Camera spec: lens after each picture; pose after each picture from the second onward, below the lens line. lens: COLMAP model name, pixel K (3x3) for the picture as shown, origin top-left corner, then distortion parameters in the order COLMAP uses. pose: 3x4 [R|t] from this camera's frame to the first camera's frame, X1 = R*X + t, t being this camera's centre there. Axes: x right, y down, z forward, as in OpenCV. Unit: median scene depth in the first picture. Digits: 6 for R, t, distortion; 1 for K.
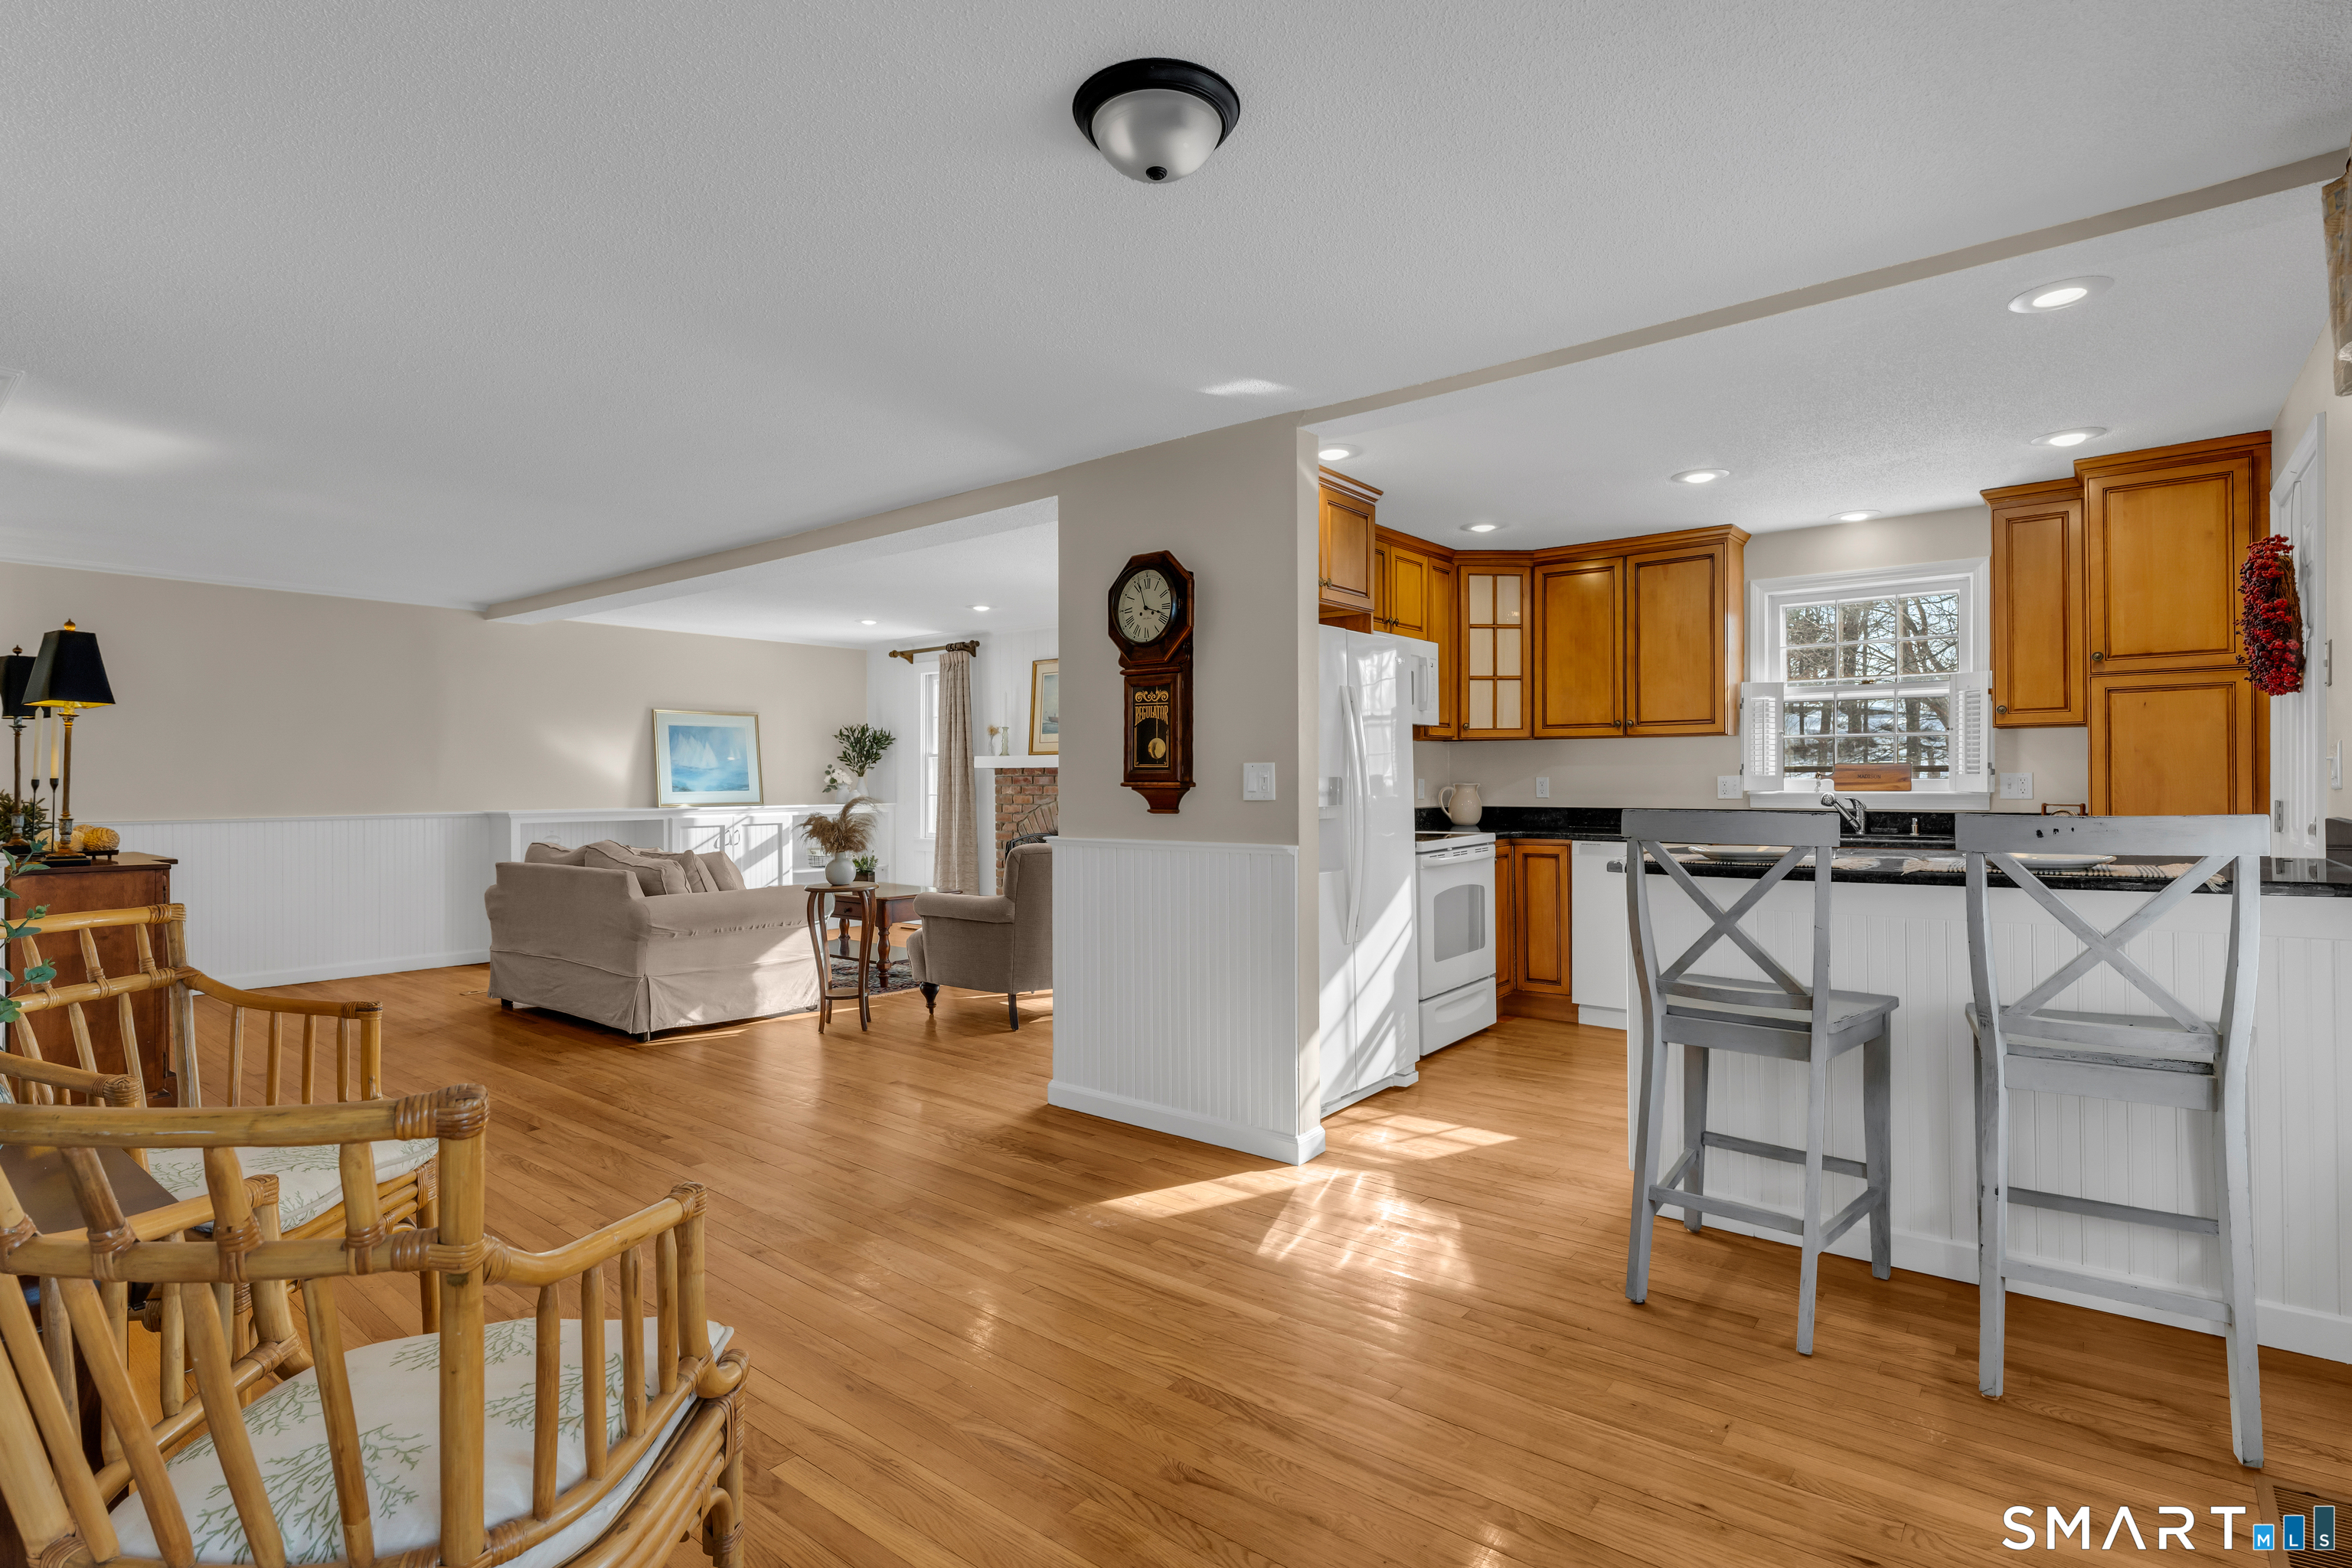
lens RADIAL K [[1153.0, 0, 1173.8], [0, 1153.0, 787.7], [0, 0, 1]] dist [-0.001867, -0.000958]
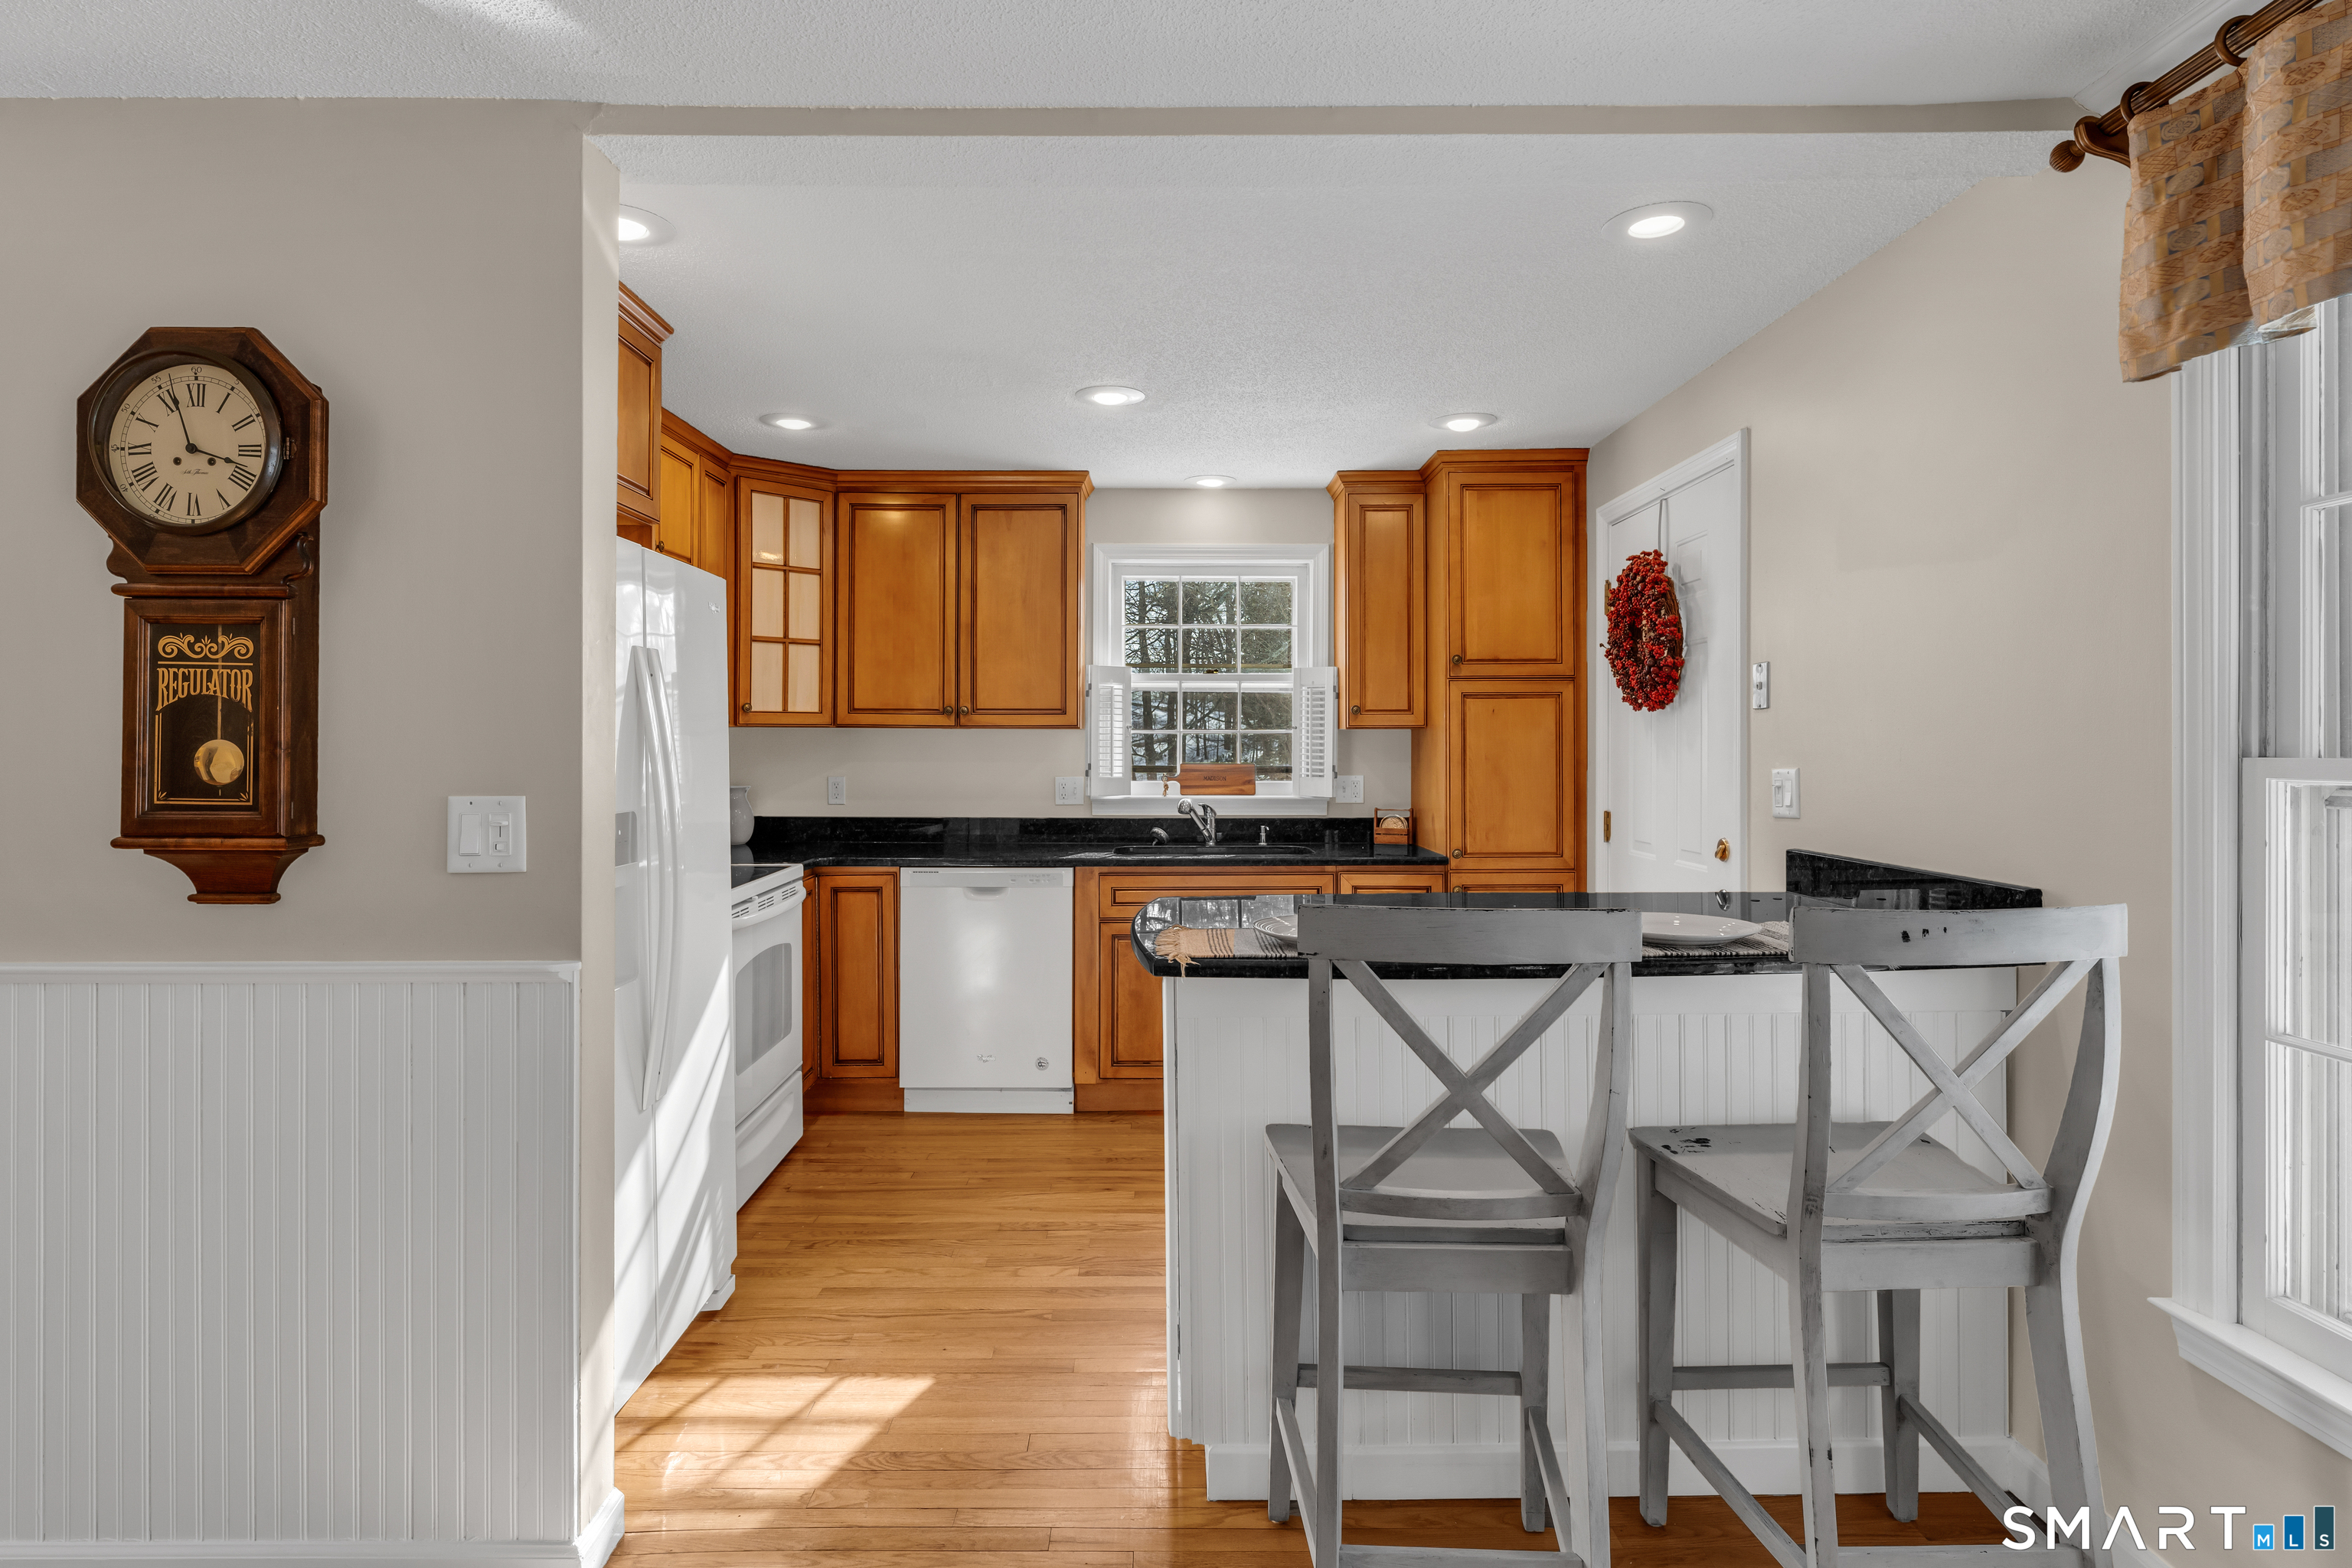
lens RADIAL K [[1240.2, 0, 1171.6], [0, 1240.2, 742.1], [0, 0, 1]] dist [-0.000405, 0.001441]
pose [[0.774447, 0.007460, 0.632595, -0.027173], [-0.001331, 0.999947, -0.010163, -0.030817], [-0.632638, 0.007029, 0.774416, 0.314819]]
